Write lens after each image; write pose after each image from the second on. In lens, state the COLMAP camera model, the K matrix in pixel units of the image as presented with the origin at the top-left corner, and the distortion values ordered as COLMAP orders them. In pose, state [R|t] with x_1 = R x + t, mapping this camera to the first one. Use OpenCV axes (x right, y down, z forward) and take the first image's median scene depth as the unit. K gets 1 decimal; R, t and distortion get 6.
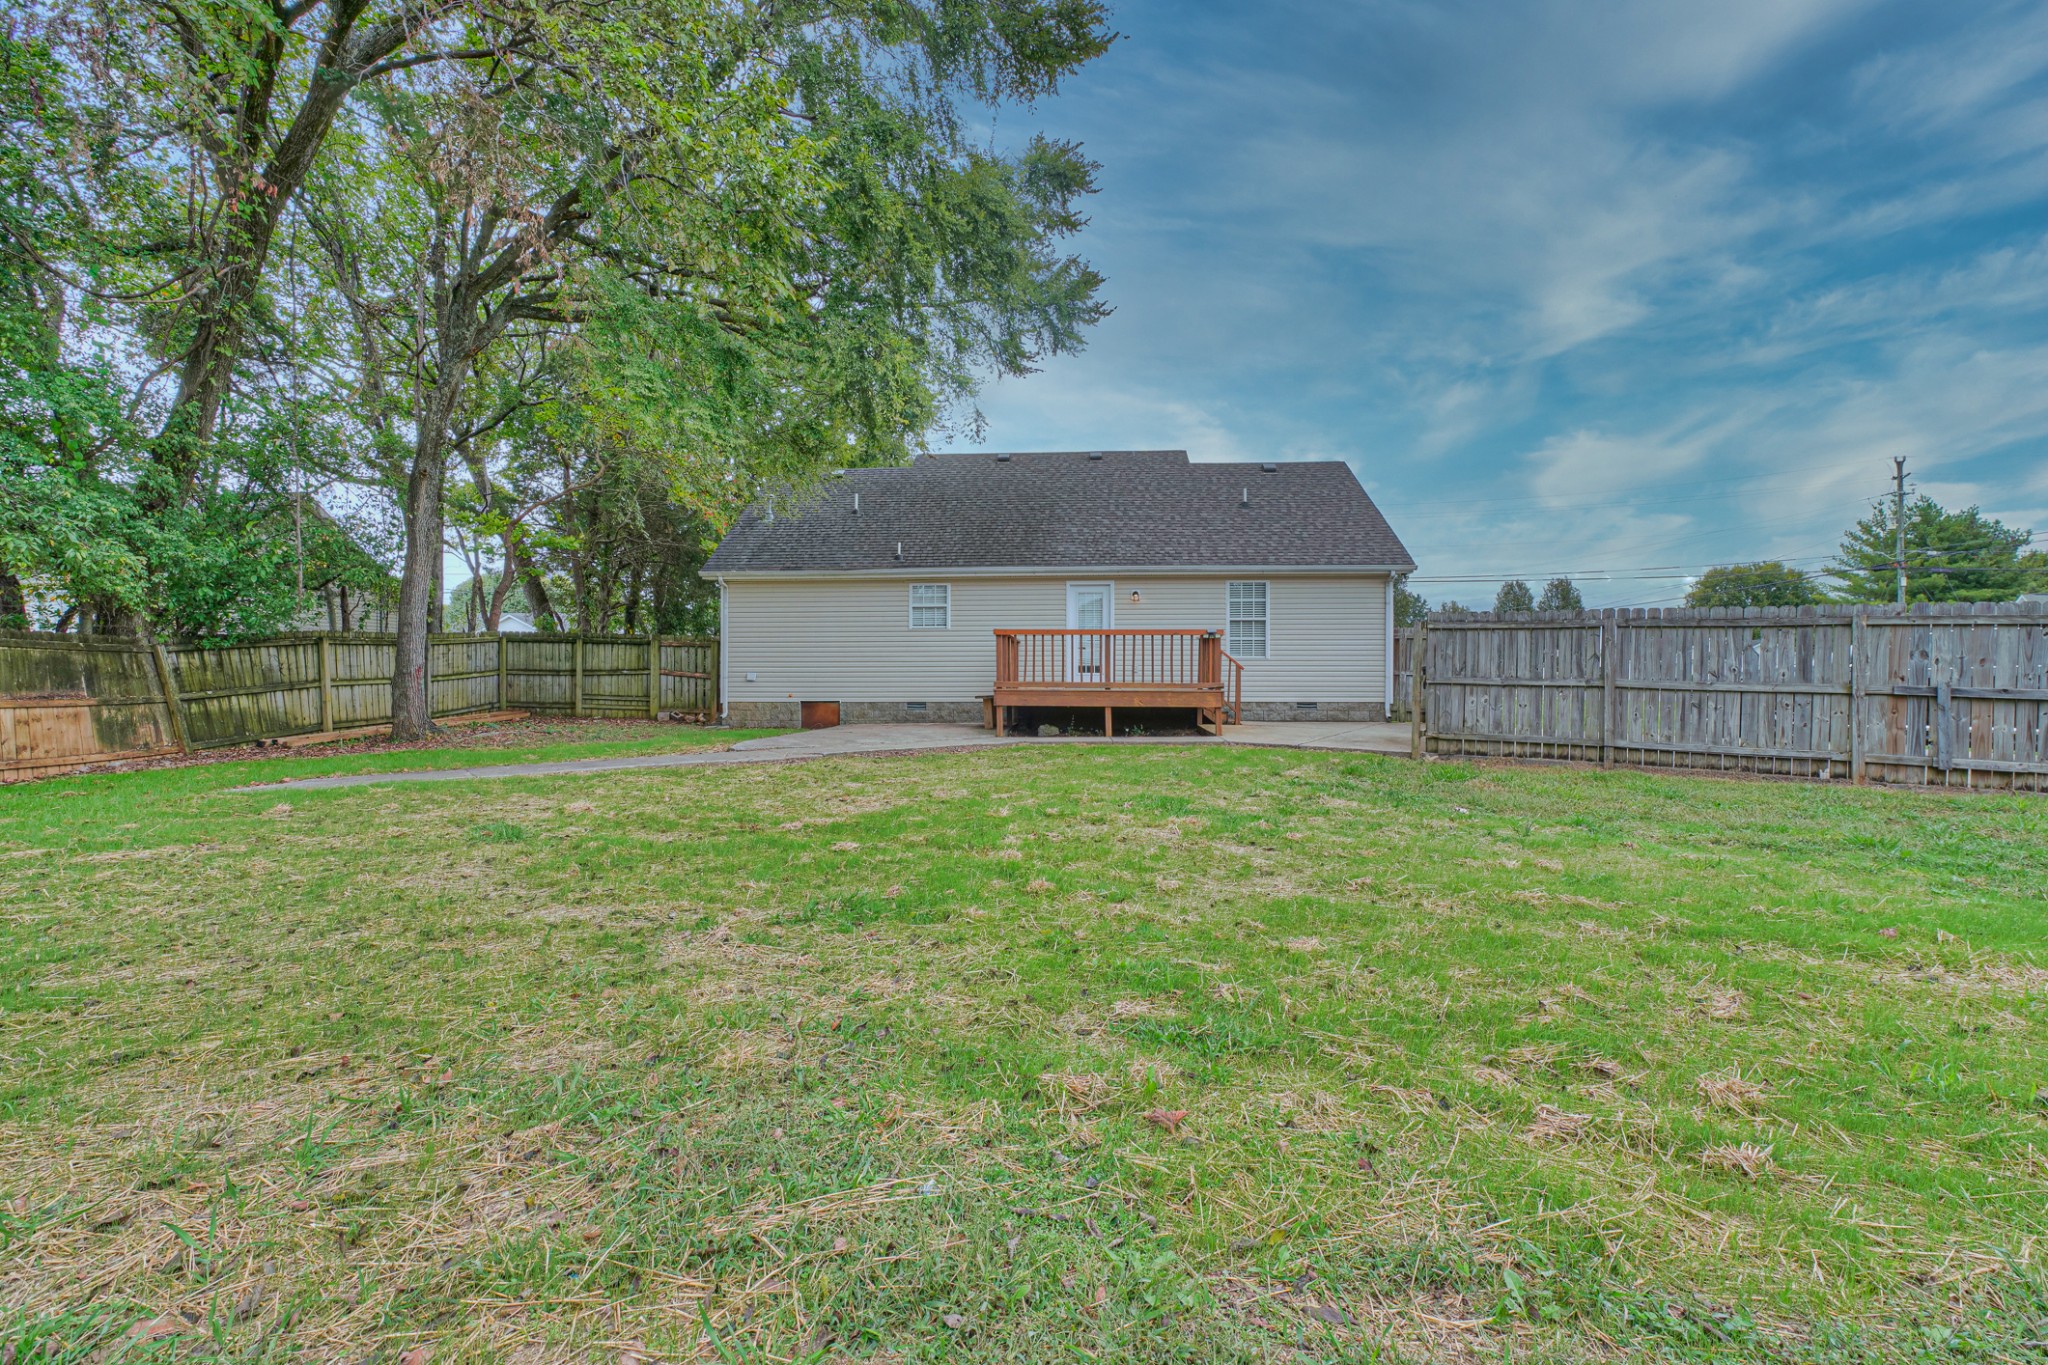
lens RADIAL K [[953.1, 0, 1024.4], [0, 953.1, 673.7], [0, 0, 1]] dist [0.004619, 0.000587]
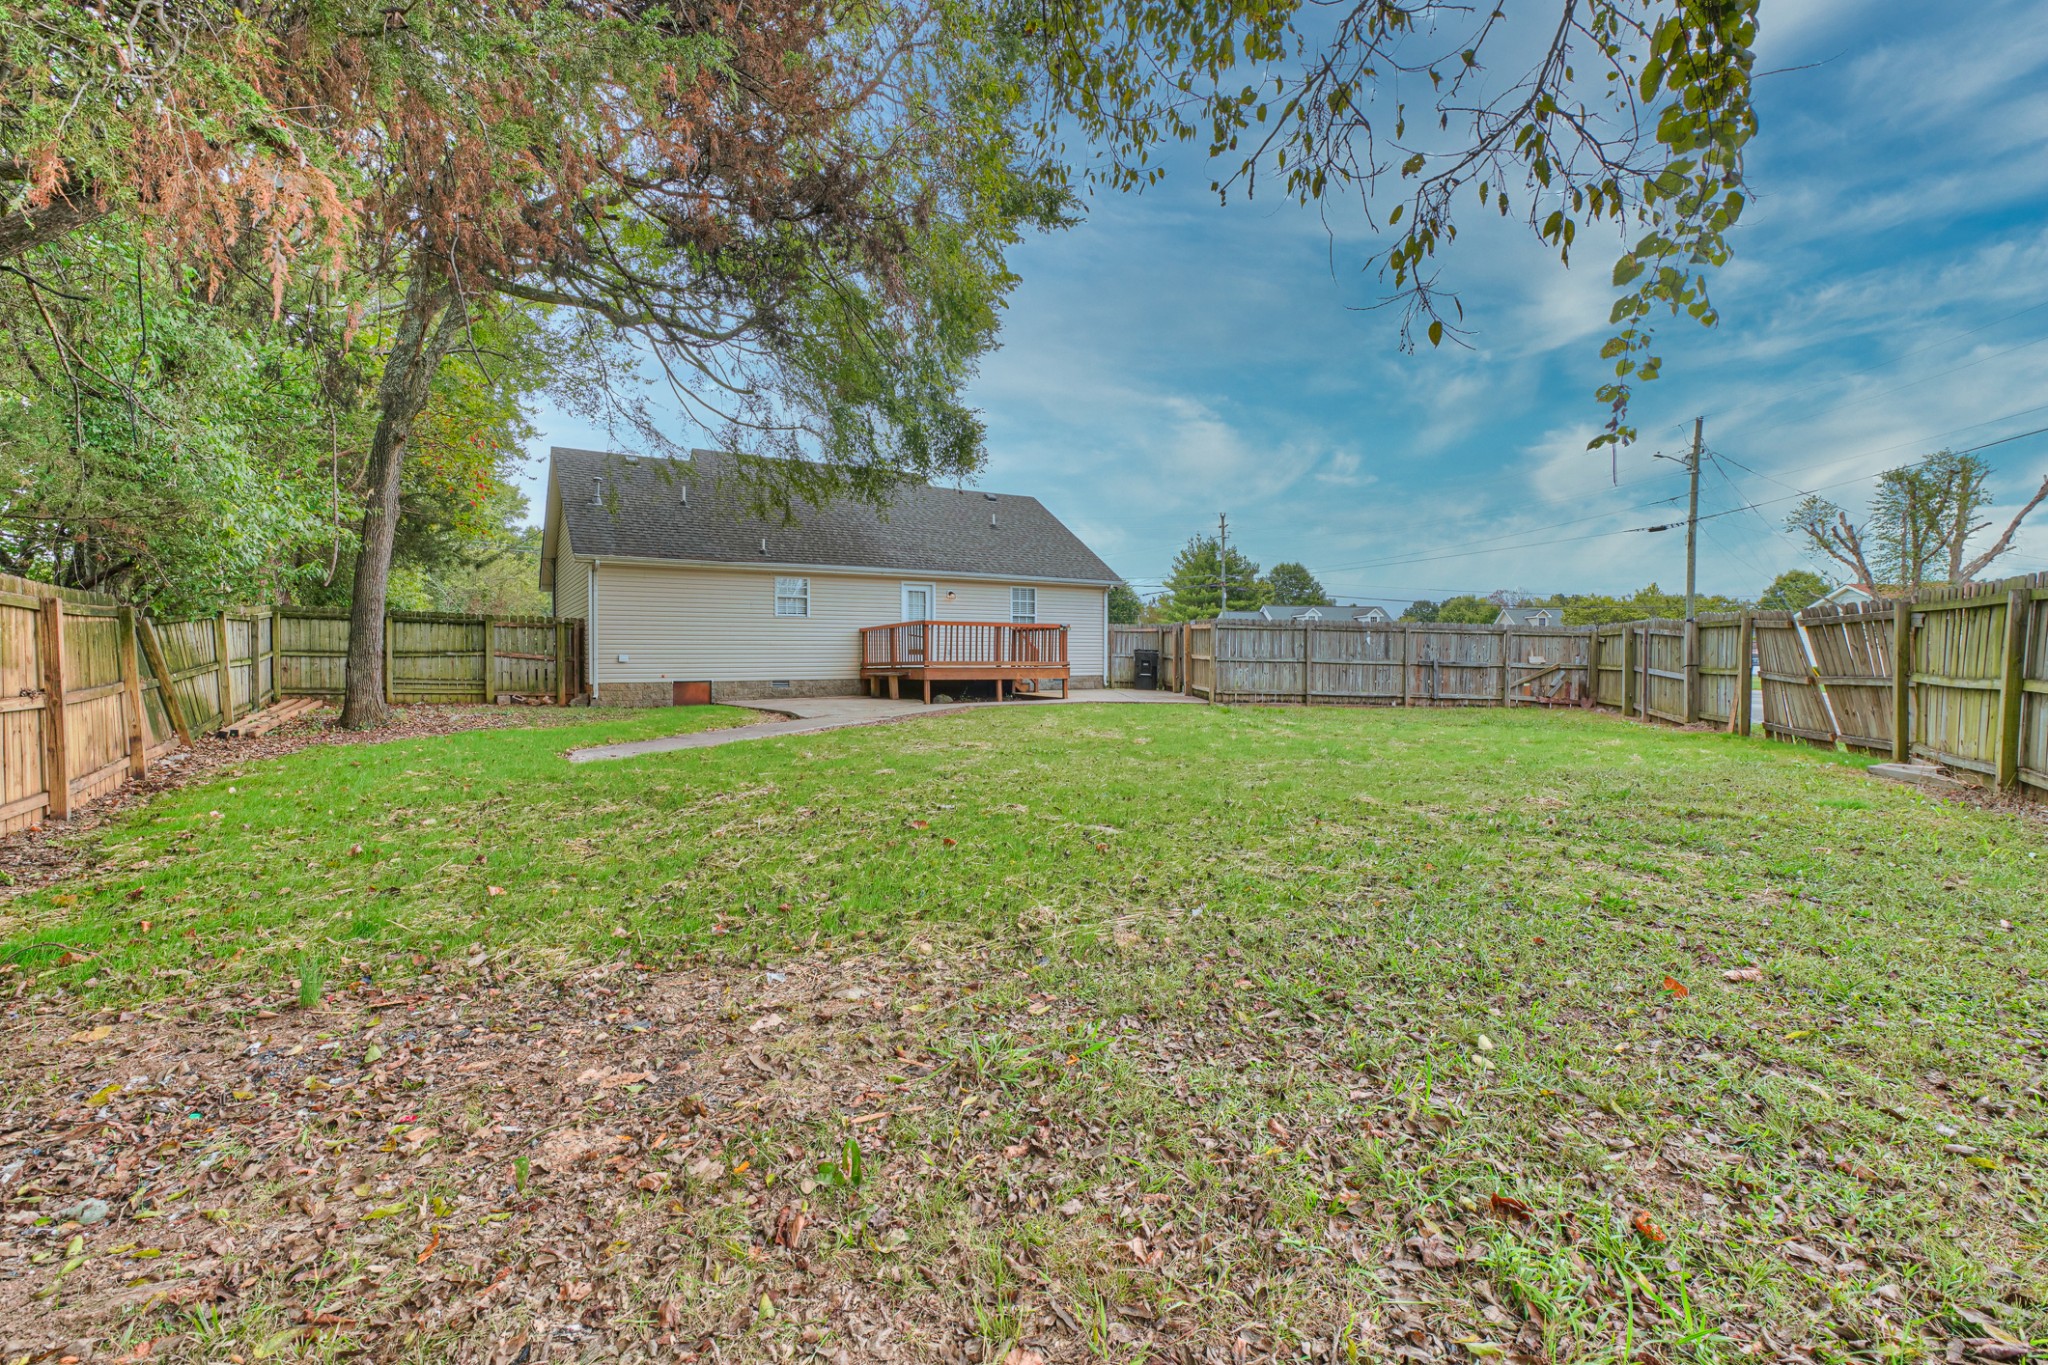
lens RADIAL K [[953.1, 0, 1022.0], [0, 953.1, 685.6], [0, 0, 1]] dist [0.004619, 0.000587]
pose [[0.804225, -0.019620, 0.594001, -0.582604], [0.000411, 0.999473, 0.032457, -0.000595], [-0.594325, -0.025859, 0.803809, -0.097219]]
